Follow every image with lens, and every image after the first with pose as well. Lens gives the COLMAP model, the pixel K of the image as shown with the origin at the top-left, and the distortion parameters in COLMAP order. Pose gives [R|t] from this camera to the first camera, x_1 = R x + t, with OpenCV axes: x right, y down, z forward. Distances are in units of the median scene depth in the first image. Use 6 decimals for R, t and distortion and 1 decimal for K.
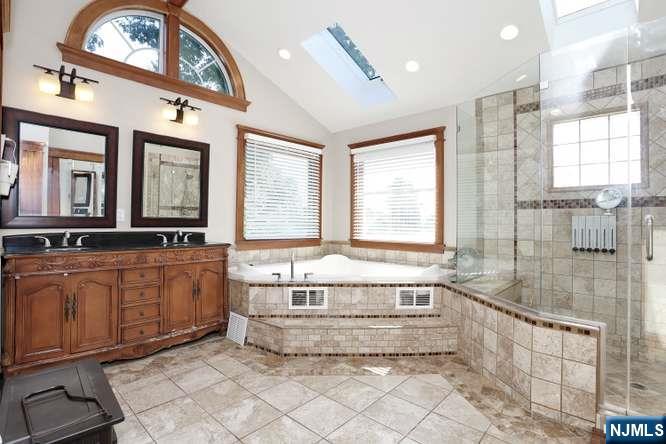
lens RADIAL K [[324.4, 0, 329.6], [0, 324.4, 221.6], [0, 0, 1]] dist [-0.055910, 0.013037]
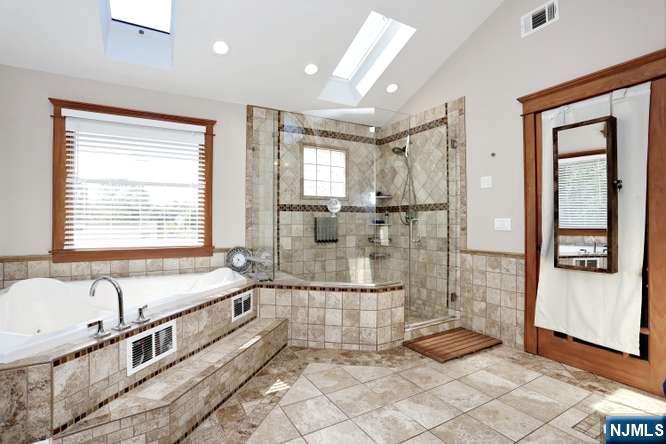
lens RADIAL K [[324.4, 0, 331.4], [0, 324.4, 221.7], [0, 0, 1]] dist [-0.055910, 0.013037]
pose [[0.296200, -0.005398, 0.955111, -0.544403], [0.001738, 0.999985, 0.005113, -0.005641], [-0.955124, 0.000145, 0.296205, 0.487624]]
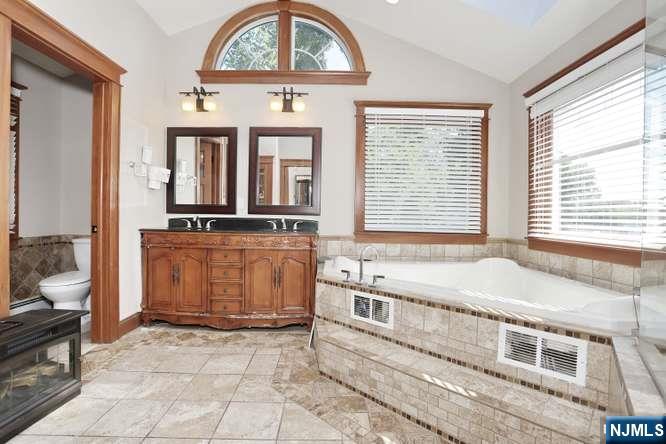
lens RADIAL K [[324.4, 0, 329.0], [0, 324.4, 220.4], [0, 0, 1]] dist [-0.055910, 0.013037]
pose [[0.680664, 0.009748, -0.732531, 0.403085], [-0.008295, 0.999950, 0.005600, 0.031276], [0.732549, 0.002265, 0.680711, 0.425797]]
